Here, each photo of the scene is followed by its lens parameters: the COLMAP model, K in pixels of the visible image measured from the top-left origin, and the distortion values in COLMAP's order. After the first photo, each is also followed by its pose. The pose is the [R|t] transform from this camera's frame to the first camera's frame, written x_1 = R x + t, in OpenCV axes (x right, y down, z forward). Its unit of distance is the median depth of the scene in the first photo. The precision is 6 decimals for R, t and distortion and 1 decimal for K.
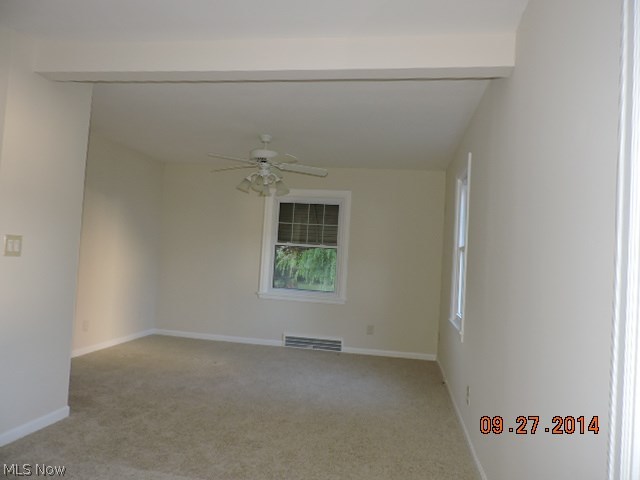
lens RADIAL K [[465.3, 0, 320.0], [0, 465.3, 240.0], [0, 0, 1]] dist [-0.000625, -0.004591]
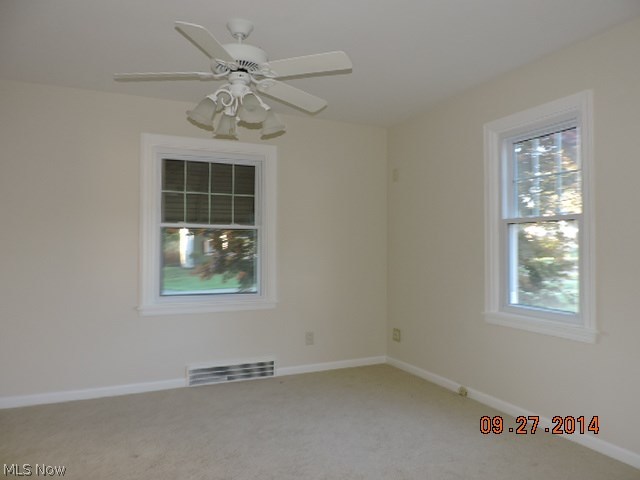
lens RADIAL K [[463.6, 0, 320.0], [0, 463.6, 240.0], [0, 0, 1]] dist [-0.015751, 0.002663]
pose [[0.828824, -0.049933, 0.557278, -0.353894], [0.027158, 0.998426, 0.049070, 0.004143], [-0.558851, -0.025536, 0.828875, 0.499143]]
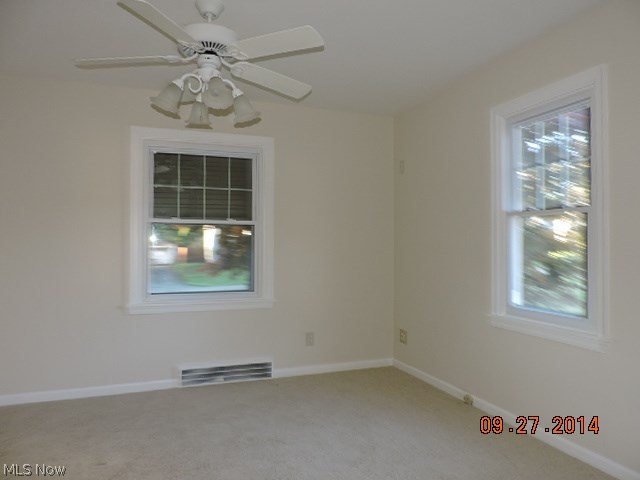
lens RADIAL K [[465.3, 0, 320.0], [0, 465.3, 240.0], [0, 0, 1]] dist [-0.000625, -0.004591]
pose [[0.865587, -0.055838, 0.497636, -0.279208], [0.033011, 0.997965, 0.054559, 0.009230], [-0.499670, -0.030798, 0.865668, 0.500611]]
